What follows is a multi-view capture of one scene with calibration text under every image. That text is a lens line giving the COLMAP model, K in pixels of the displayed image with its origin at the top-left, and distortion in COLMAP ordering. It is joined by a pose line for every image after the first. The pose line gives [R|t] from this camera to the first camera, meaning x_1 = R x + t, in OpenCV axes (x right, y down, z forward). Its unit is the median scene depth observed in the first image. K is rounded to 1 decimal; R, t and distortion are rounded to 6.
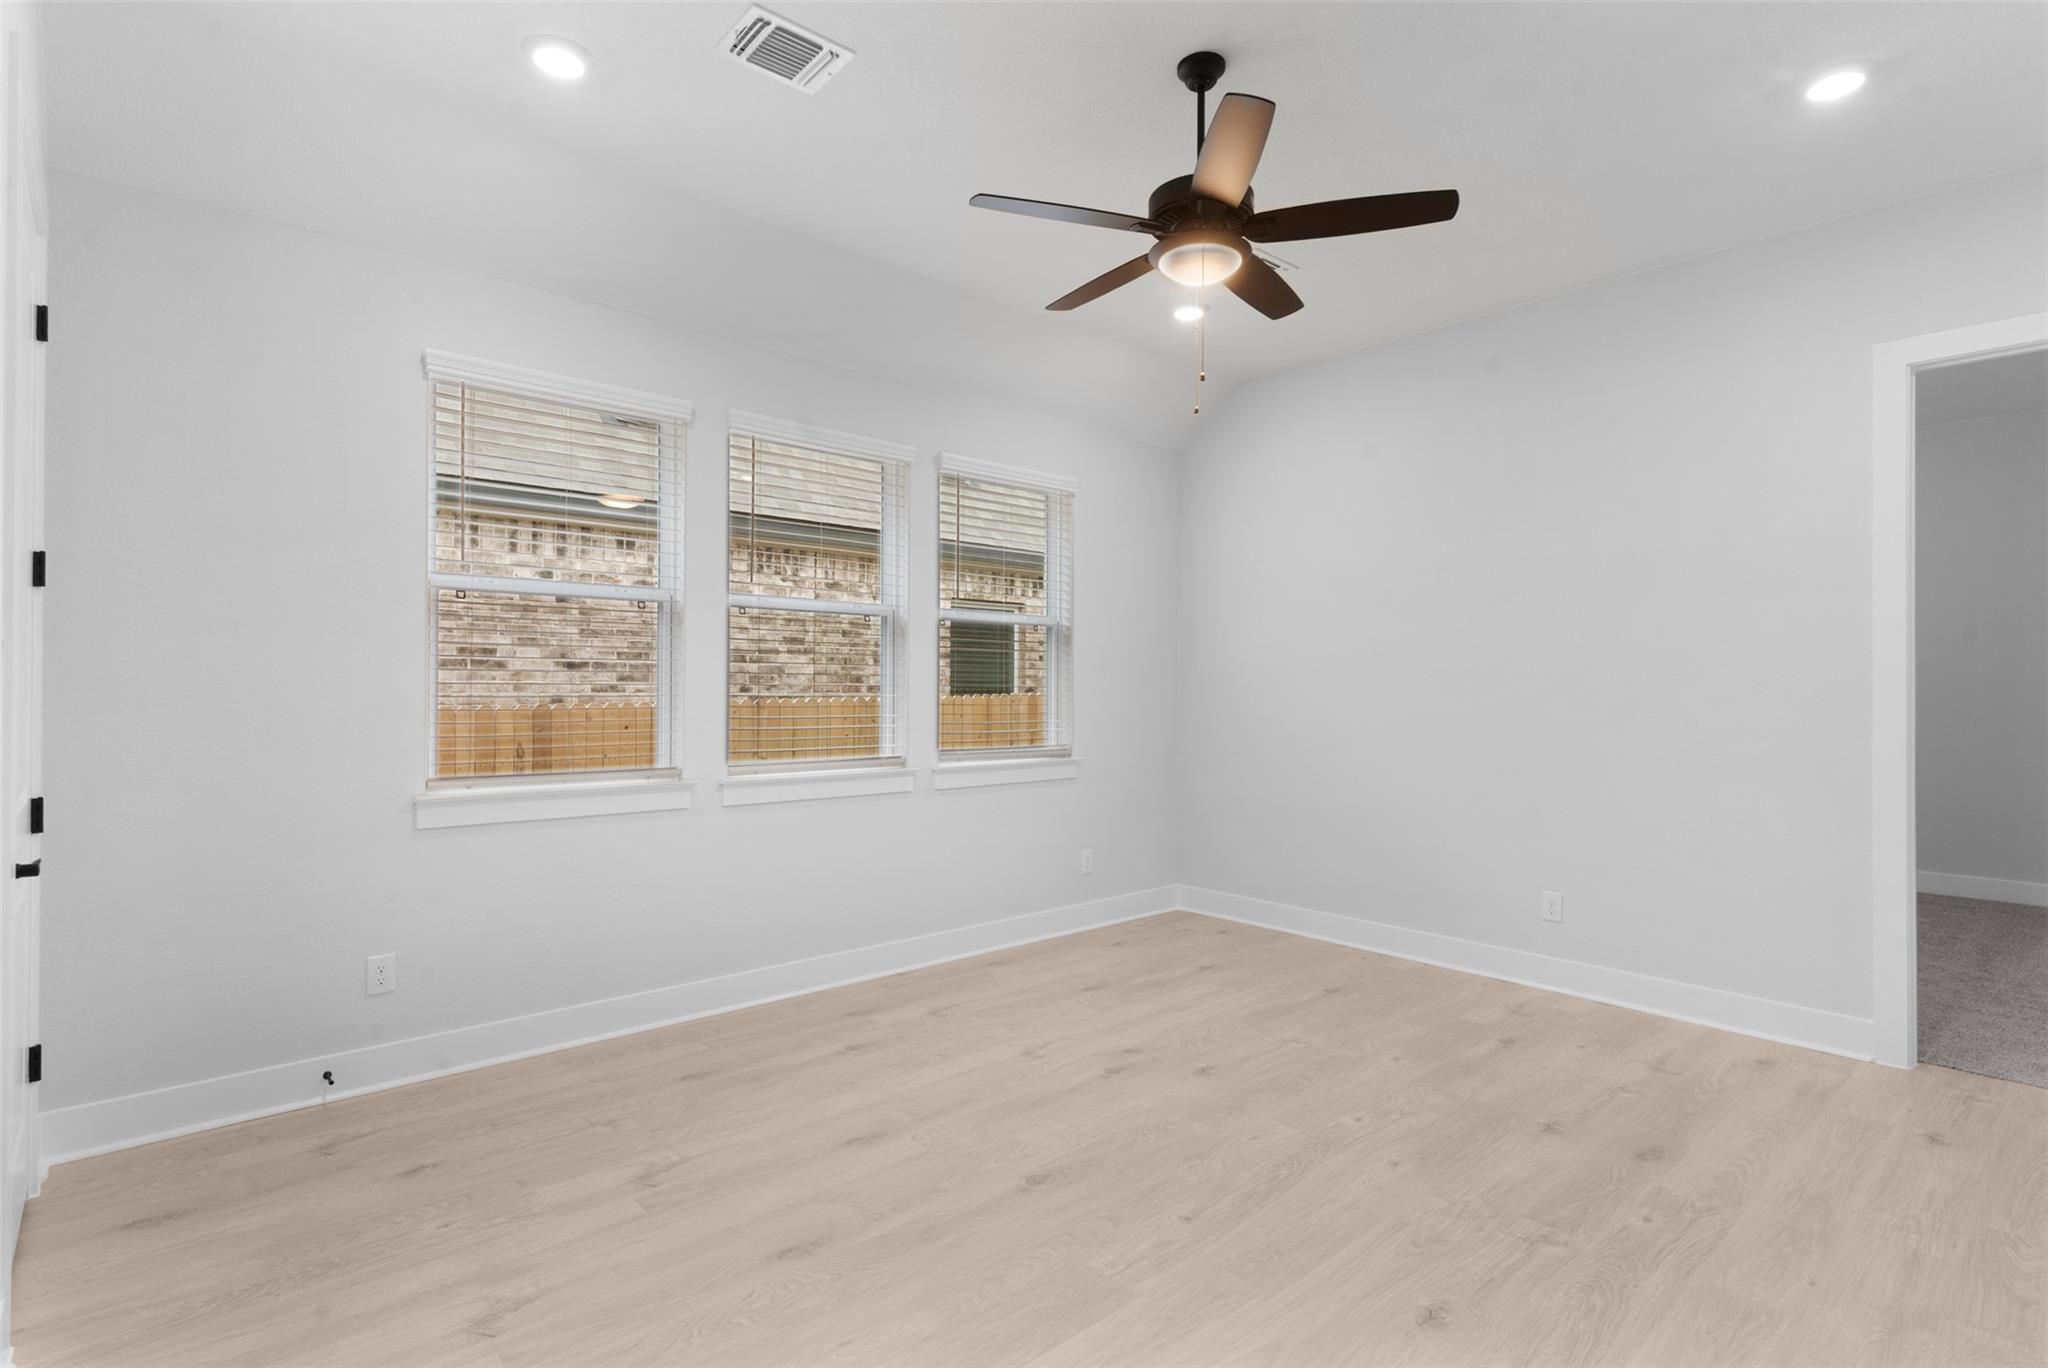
lens RADIAL K [[992.1, 0, 1015.9], [0, 992.1, 688.0], [0, 0, 1]] dist [0.005035, -0.002833]
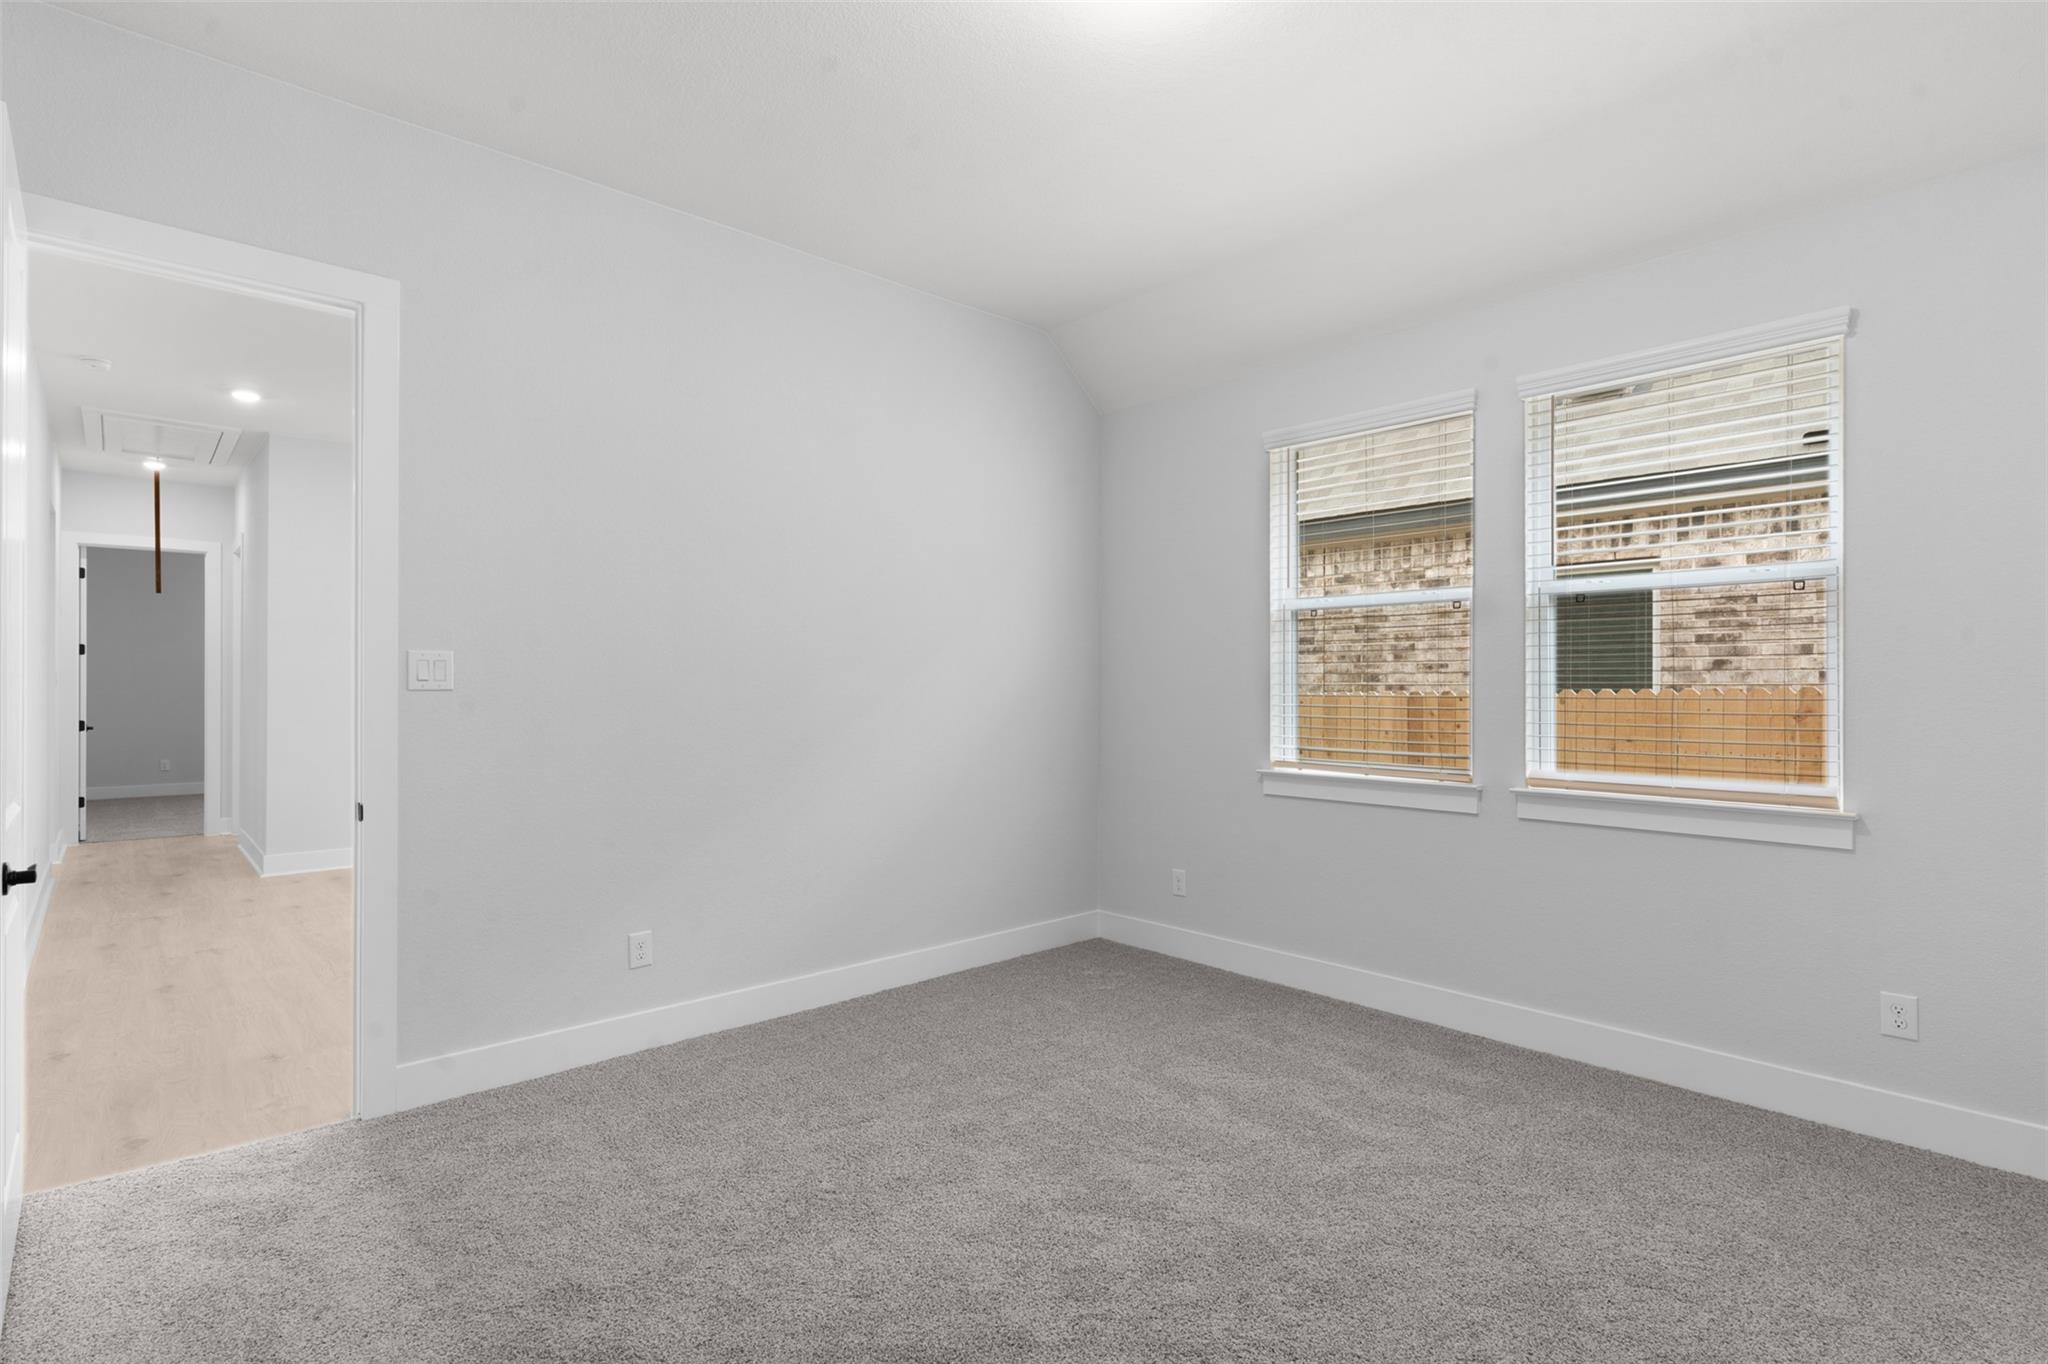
lens RADIAL K [[992.1, 0, 1015.1], [0, 992.1, 692.0], [0, 0, 1]] dist [0.005035, -0.002833]
pose [[0.012622, -0.000502, -0.999920, 0.760093], [-0.000186, 1.000000, -0.000504, 0.004939], [0.999920, 0.000192, 0.012622, 0.669680]]
